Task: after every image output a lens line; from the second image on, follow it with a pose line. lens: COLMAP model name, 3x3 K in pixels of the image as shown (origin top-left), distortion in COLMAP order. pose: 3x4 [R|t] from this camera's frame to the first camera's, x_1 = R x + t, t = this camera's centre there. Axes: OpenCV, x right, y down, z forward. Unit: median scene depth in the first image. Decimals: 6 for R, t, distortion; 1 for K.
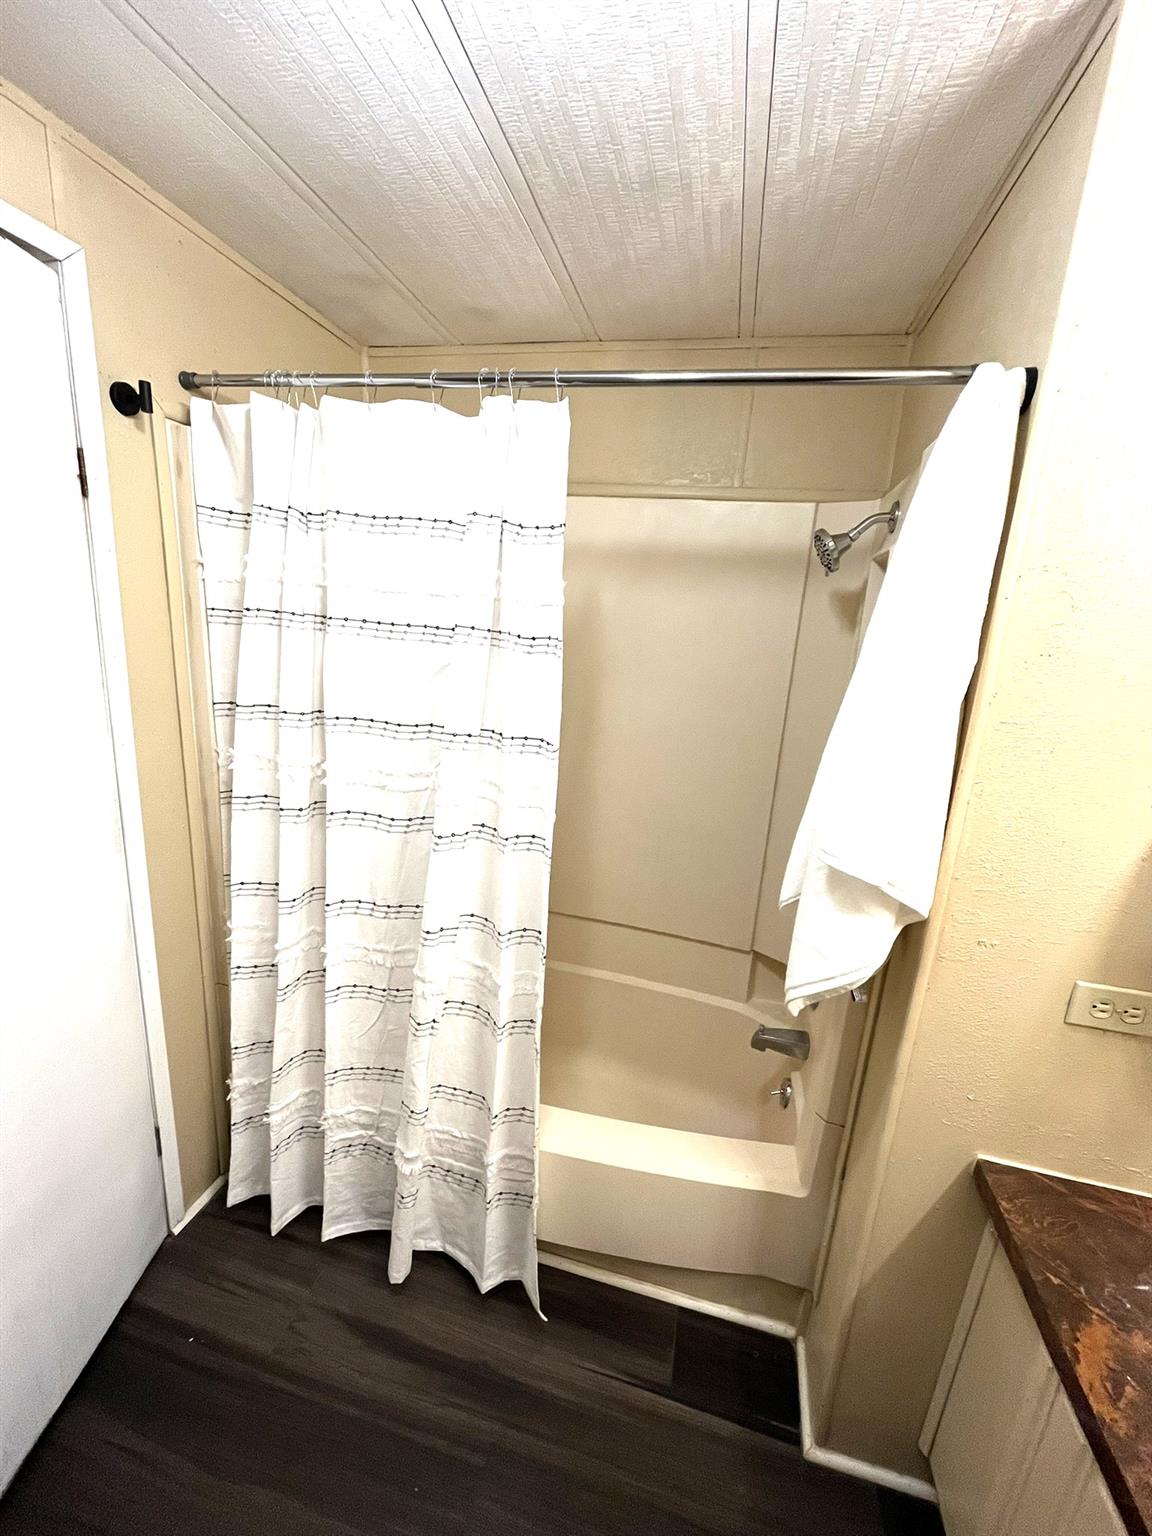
lens RADIAL K [[624.4, 0, 574.7], [0, 624.4, 767.6], [0, 0, 1]] dist [-0.005378, 0.000929]
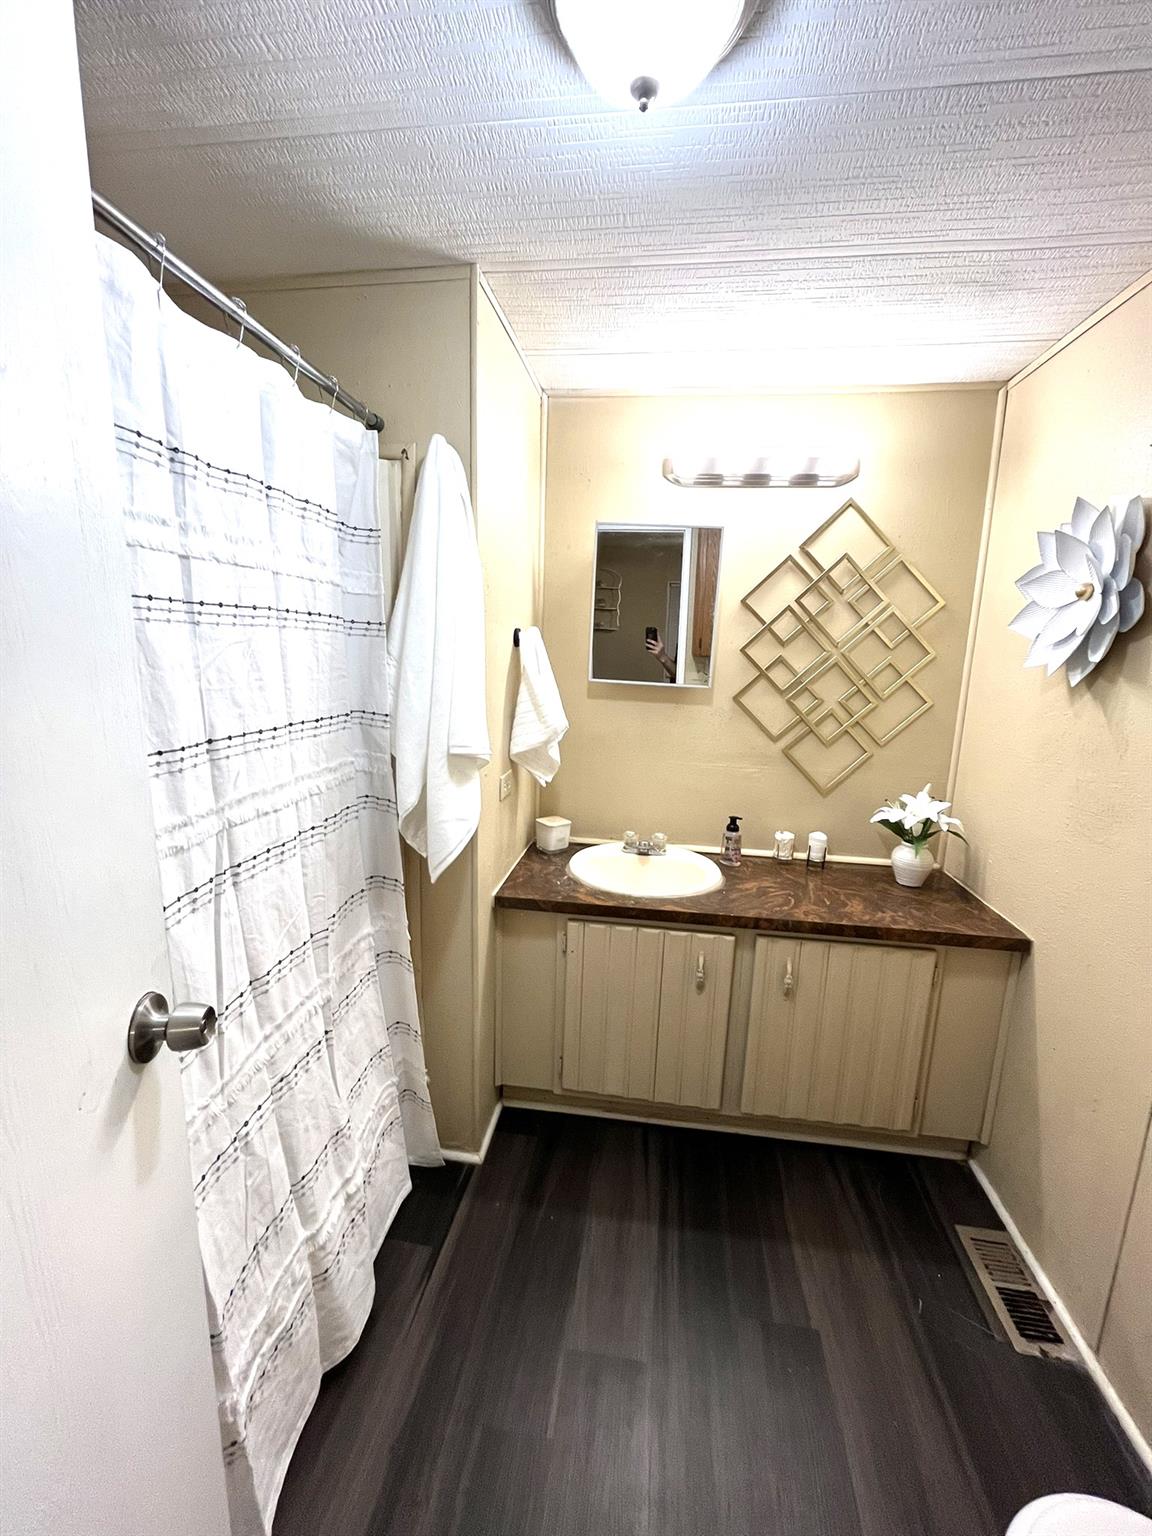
lens RADIAL K [[624.4, 0, 579.1], [0, 624.4, 768.2], [0, 0, 1]] dist [-0.005378, 0.000929]
pose [[-0.108772, -0.253363, 0.961237, -0.934322], [0.202330, 0.941090, 0.270948, -0.141854], [-0.973258, 0.223959, -0.051101, 0.712016]]
